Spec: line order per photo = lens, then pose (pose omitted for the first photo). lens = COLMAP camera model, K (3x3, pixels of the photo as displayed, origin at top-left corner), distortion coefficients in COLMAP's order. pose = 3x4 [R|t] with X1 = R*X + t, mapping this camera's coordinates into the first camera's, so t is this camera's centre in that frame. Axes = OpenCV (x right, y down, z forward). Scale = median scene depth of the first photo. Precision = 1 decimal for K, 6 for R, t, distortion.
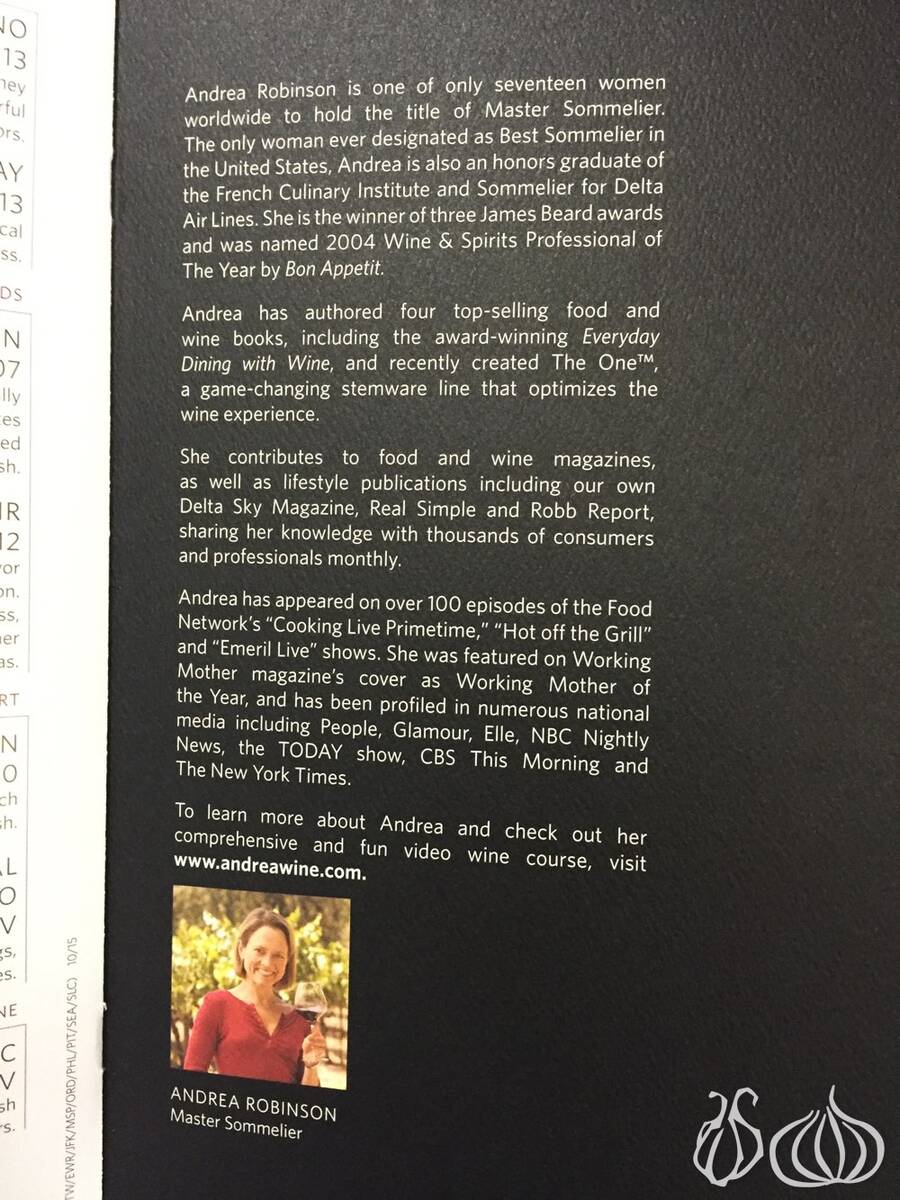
lens RADIAL K [[1060.5, 0, 447.9], [0, 1060.5, 600.7], [0, 0, 1]] dist [0.074255, -0.122362]
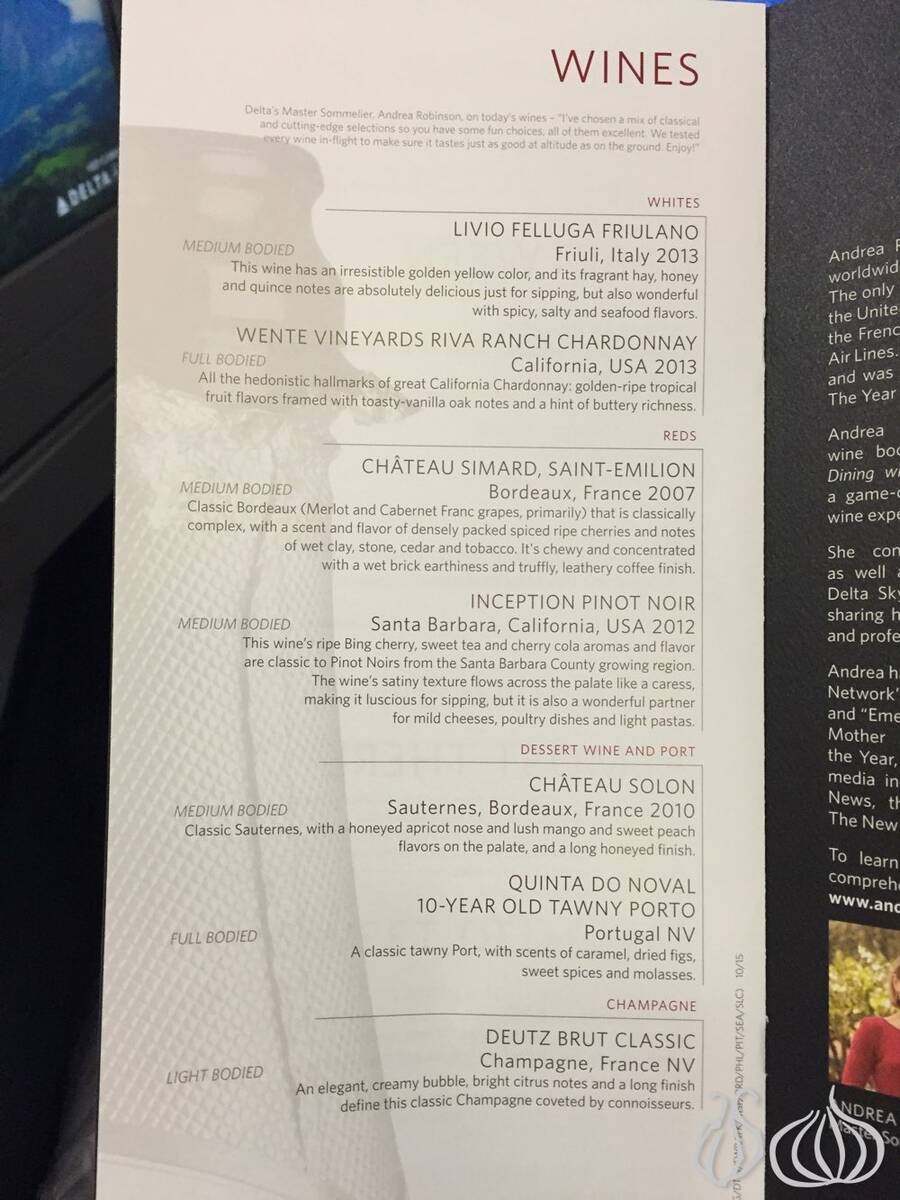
lens RADIAL K [[1060.5, 0, 410.8], [0, 1060.5, 600.3], [0, 0, 1]] dist [0.074255, -0.122362]
pose [[0.842497, -0.030442, -0.537841, -0.002481], [-0.007764, 0.997612, -0.068627, 0.003376], [0.538646, 0.061994, 0.840248, -0.253513]]
